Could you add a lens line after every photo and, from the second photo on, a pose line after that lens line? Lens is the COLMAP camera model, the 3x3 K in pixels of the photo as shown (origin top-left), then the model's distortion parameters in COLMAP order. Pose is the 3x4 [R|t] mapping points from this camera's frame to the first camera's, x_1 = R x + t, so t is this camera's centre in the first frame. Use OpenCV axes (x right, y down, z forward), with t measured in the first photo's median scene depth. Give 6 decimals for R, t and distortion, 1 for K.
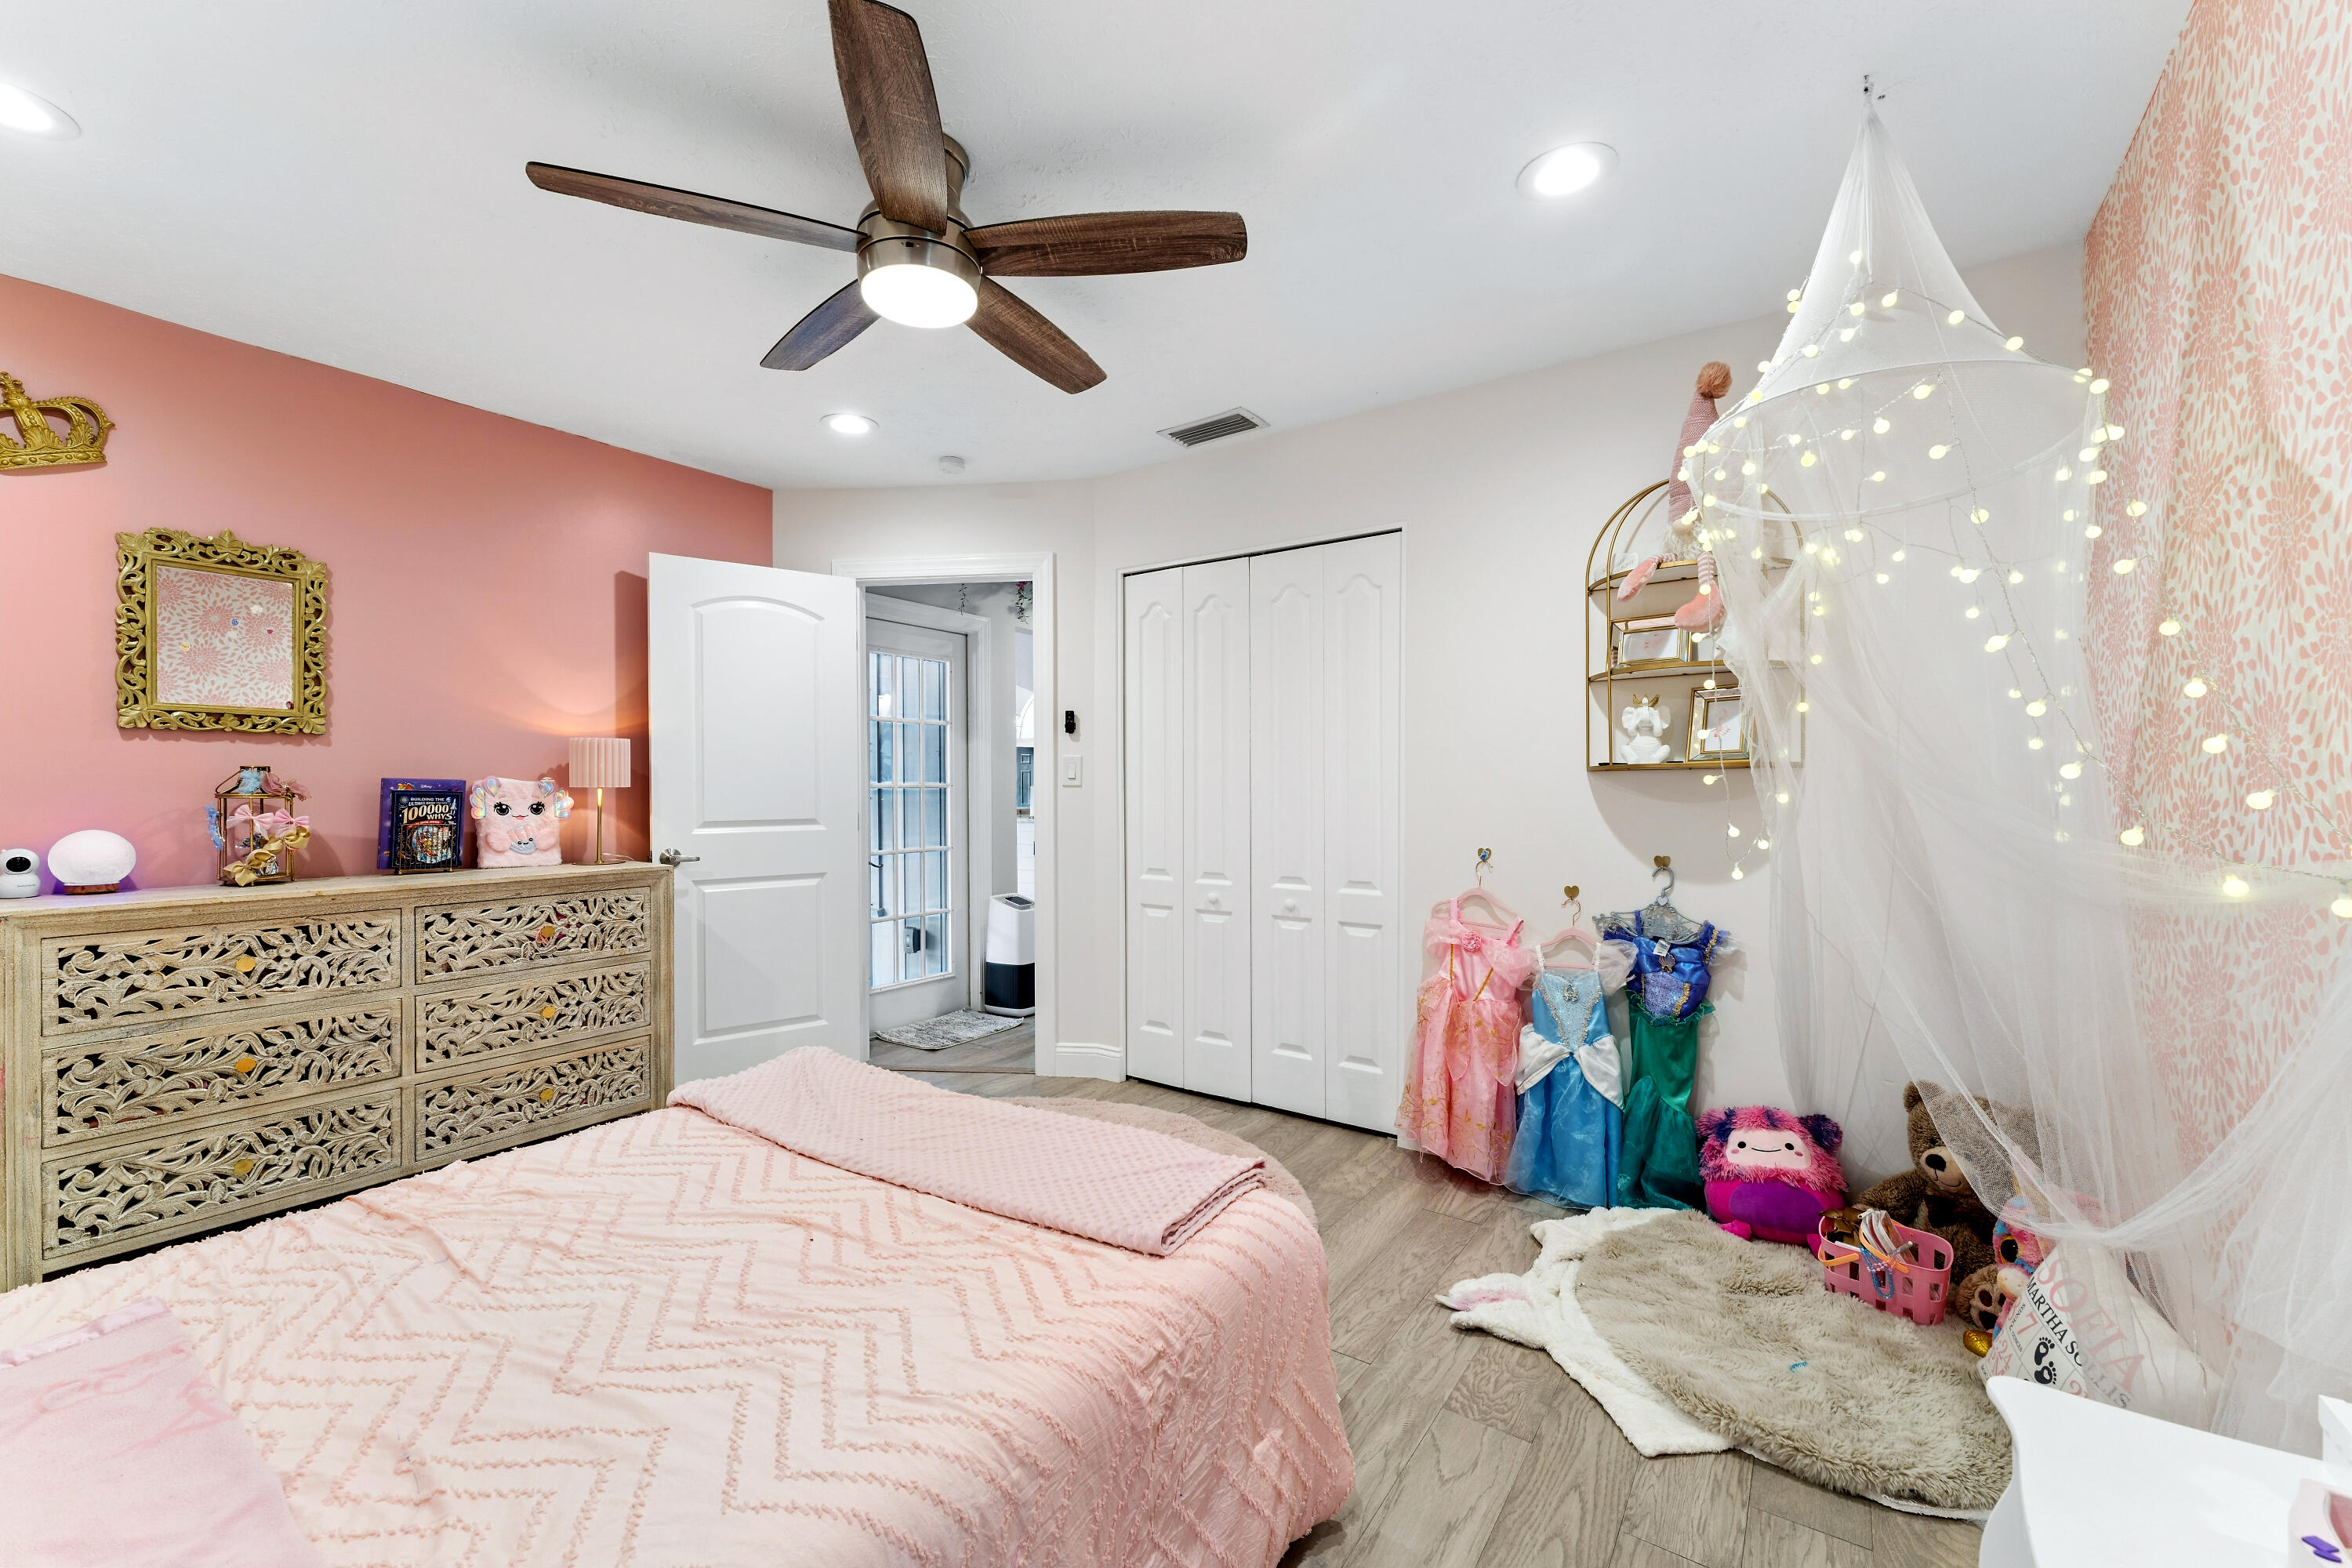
lens RADIAL K [[946.9, 0, 1175.9], [0, 946.9, 787.3], [0, 0, 1]] dist [0.005401, -0.000702]
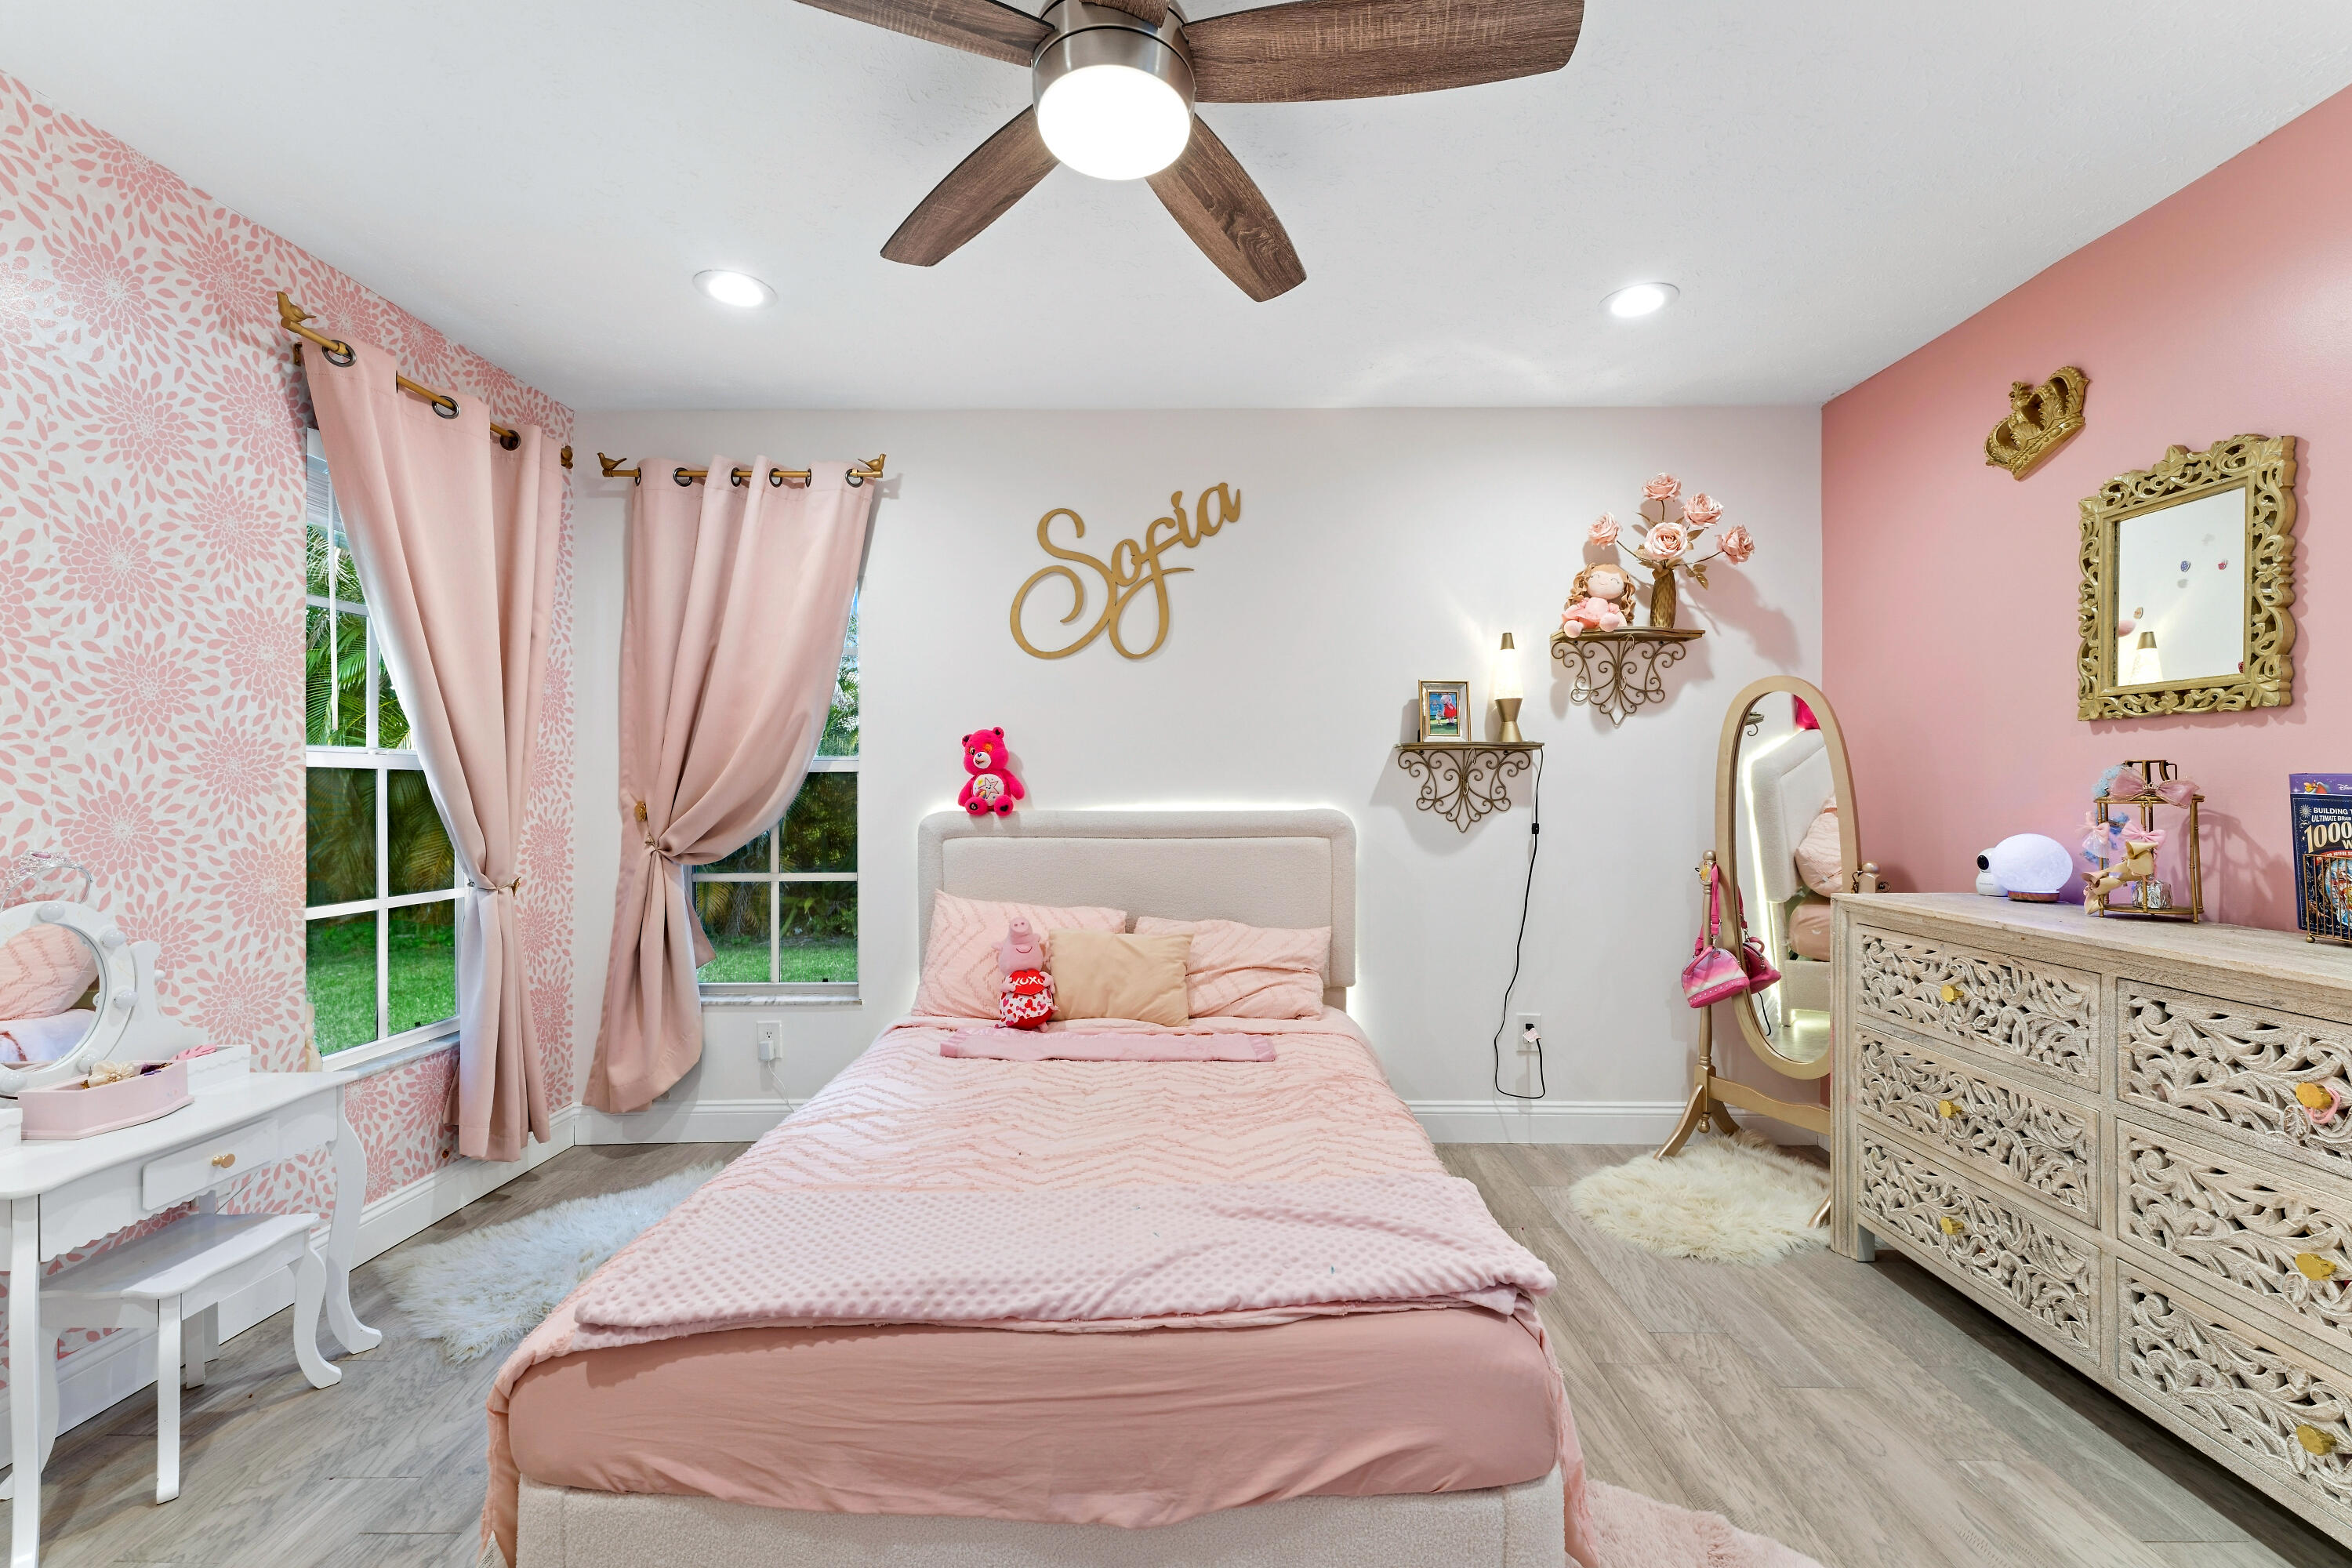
lens RADIAL K [[946.9, 0, 1178.9], [0, 946.9, 786.3], [0, 0, 1]] dist [0.005401, -0.000702]
pose [[-0.829932, 0.002321, -0.557860, 0.075975], [0.002141, 0.999997, 0.000975, -0.004042], [0.557861, -0.000385, -0.829934, 1.177717]]
